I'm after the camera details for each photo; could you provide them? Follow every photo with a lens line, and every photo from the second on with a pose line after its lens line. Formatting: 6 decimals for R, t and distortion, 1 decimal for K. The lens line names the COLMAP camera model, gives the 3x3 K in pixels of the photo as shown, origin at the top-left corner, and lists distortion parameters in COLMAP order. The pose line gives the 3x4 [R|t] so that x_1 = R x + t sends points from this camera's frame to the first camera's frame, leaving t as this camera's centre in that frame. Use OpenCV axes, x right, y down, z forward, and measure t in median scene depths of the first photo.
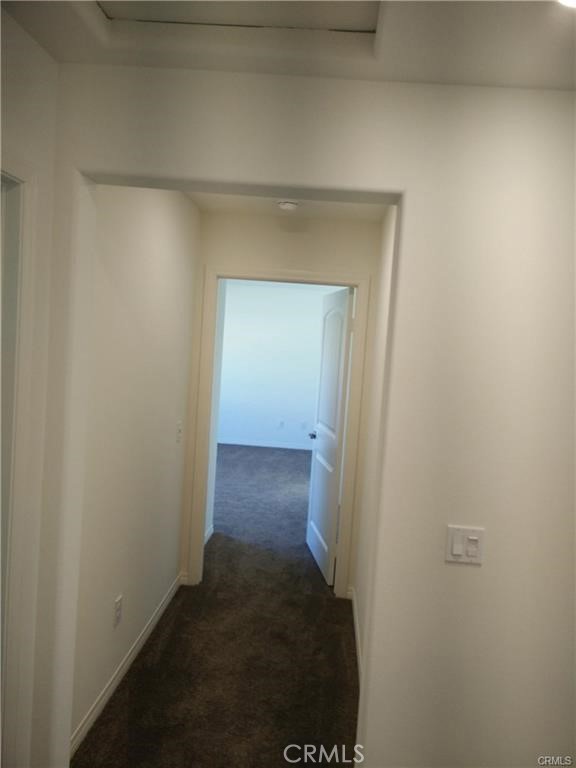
lens RADIAL K [[618.2, 0, 288.2], [0, 618.2, 384.0], [0, 0, 1]] dist [0.034713, -0.034721]
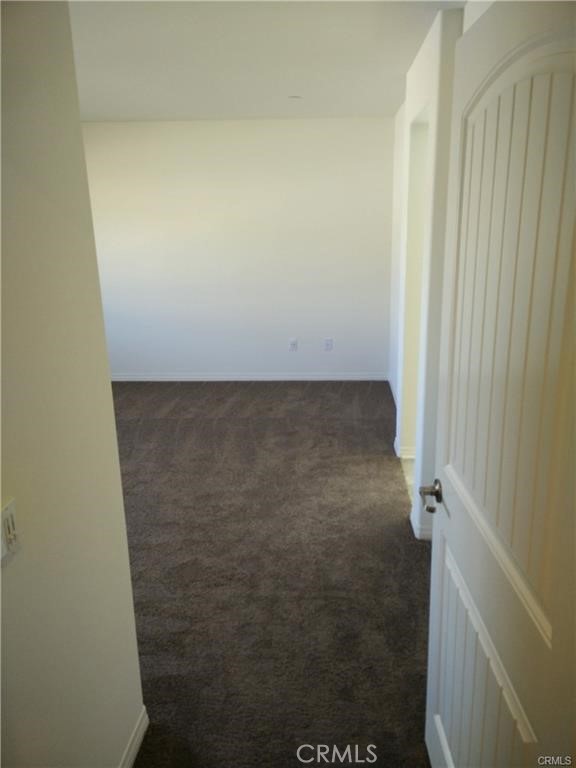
lens RADIAL K [[618.2, 0, 288.7], [0, 618.2, 384.2], [0, 0, 1]] dist [0.034713, -0.034721]
pose [[0.995594, -0.088988, -0.029560, -0.000229], [0.093133, 0.975065, 0.201430, -0.034829], [0.010898, -0.203296, 0.979057, 0.491287]]
